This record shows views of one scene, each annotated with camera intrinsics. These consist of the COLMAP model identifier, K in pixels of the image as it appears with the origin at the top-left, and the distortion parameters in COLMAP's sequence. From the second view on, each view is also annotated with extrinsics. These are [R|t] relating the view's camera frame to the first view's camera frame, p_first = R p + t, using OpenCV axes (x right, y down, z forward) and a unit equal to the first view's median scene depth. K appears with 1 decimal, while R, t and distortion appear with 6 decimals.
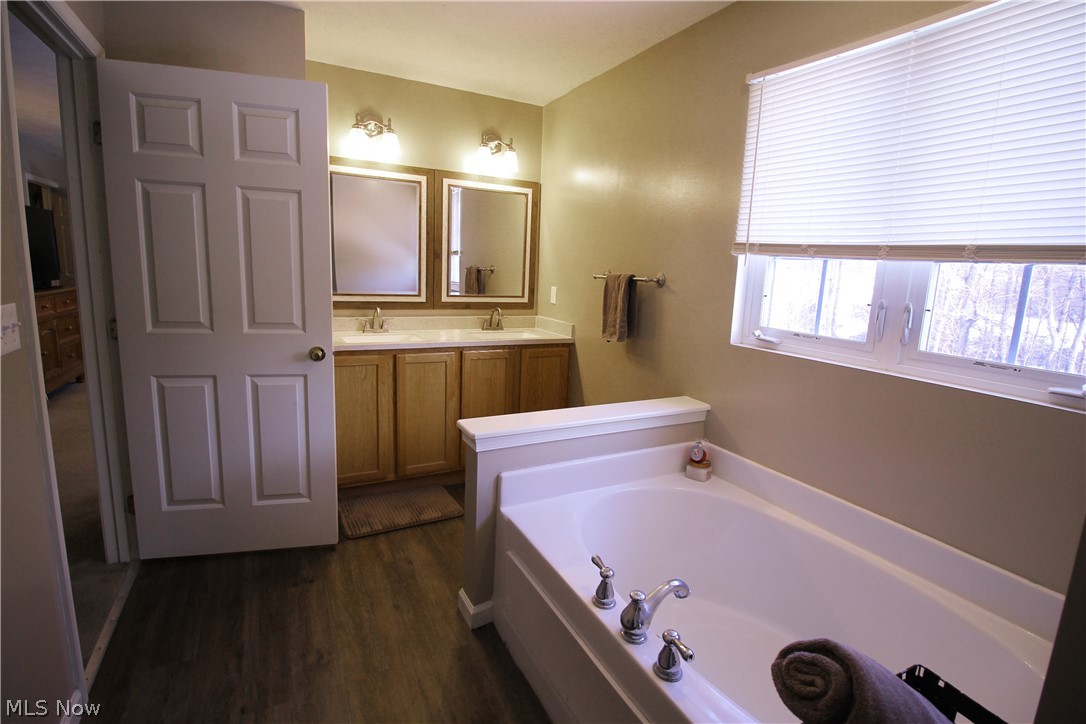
lens RADIAL K [[516.9, 0, 545.7], [0, 516.9, 360.7], [0, 0, 1]] dist [-0.009619, -0.007222]
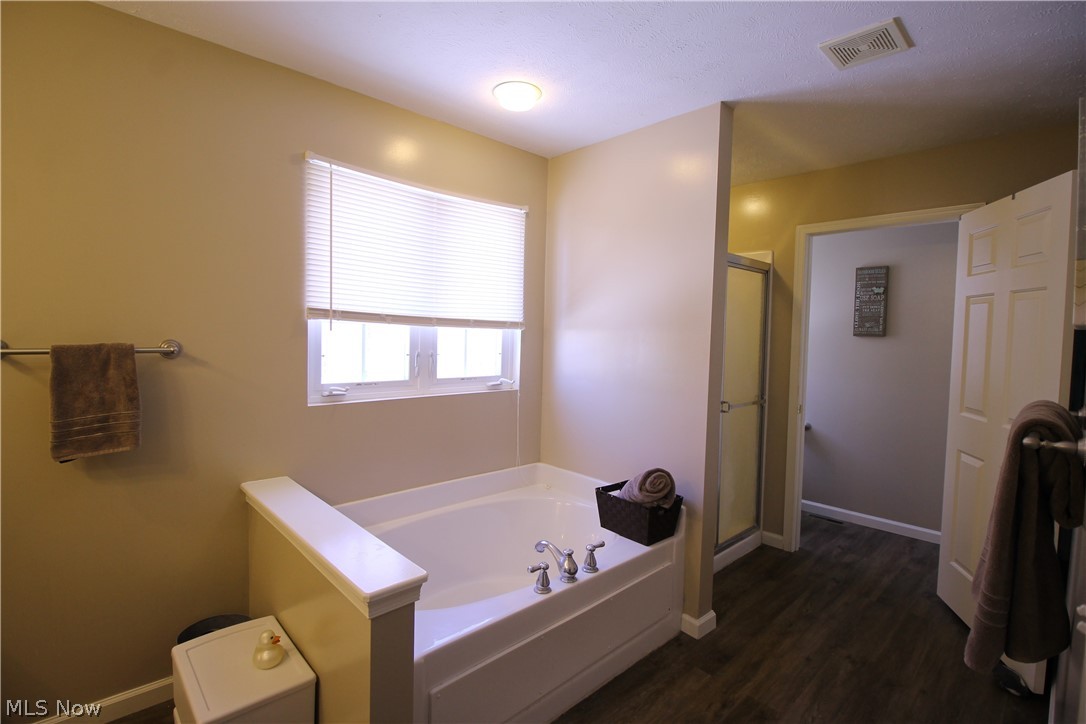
lens RADIAL K [[516.9, 0, 542.9], [0, 516.9, 357.3], [0, 0, 1]] dist [-0.009619, -0.007222]
pose [[-0.274635, -0.099875, 0.956347, -0.781209], [0.133134, 0.981062, 0.140688, -0.224296], [-0.952287, 0.165960, -0.256137, 0.874396]]
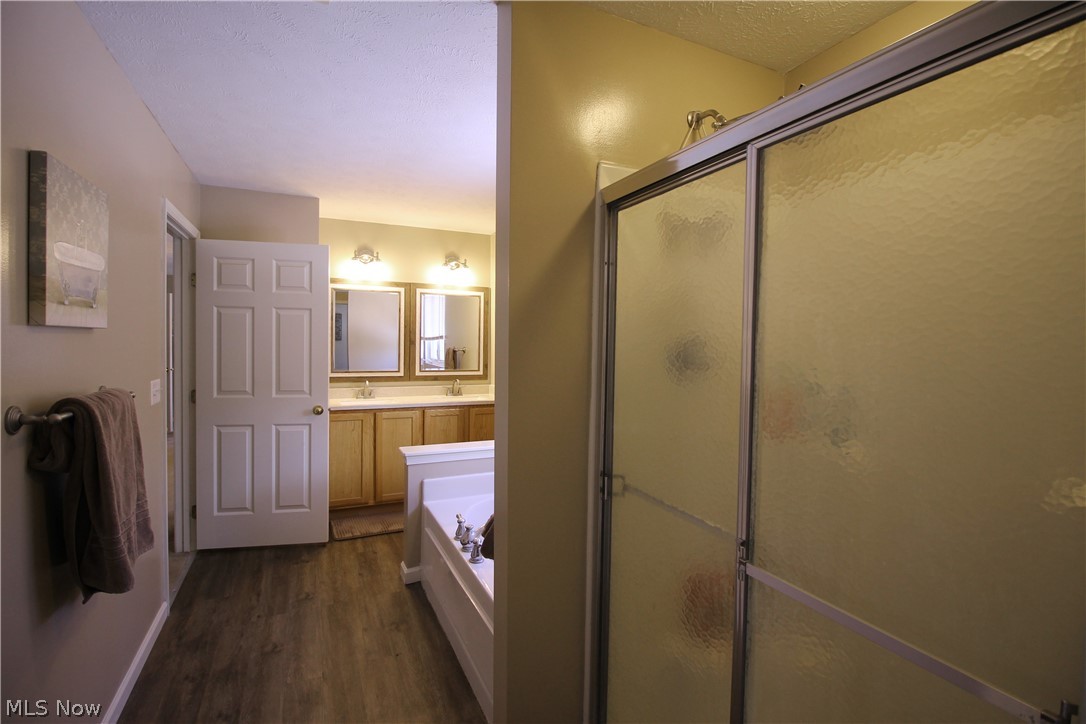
lens RADIAL K [[516.9, 0, 546.3], [0, 516.9, 360.8], [0, 0, 1]] dist [-0.009619, -0.007222]
pose [[0.998699, -0.026878, -0.043326, 0.313180], [0.020448, 0.989575, -0.142558, 0.074730], [0.046706, 0.141487, 0.988838, -0.521858]]
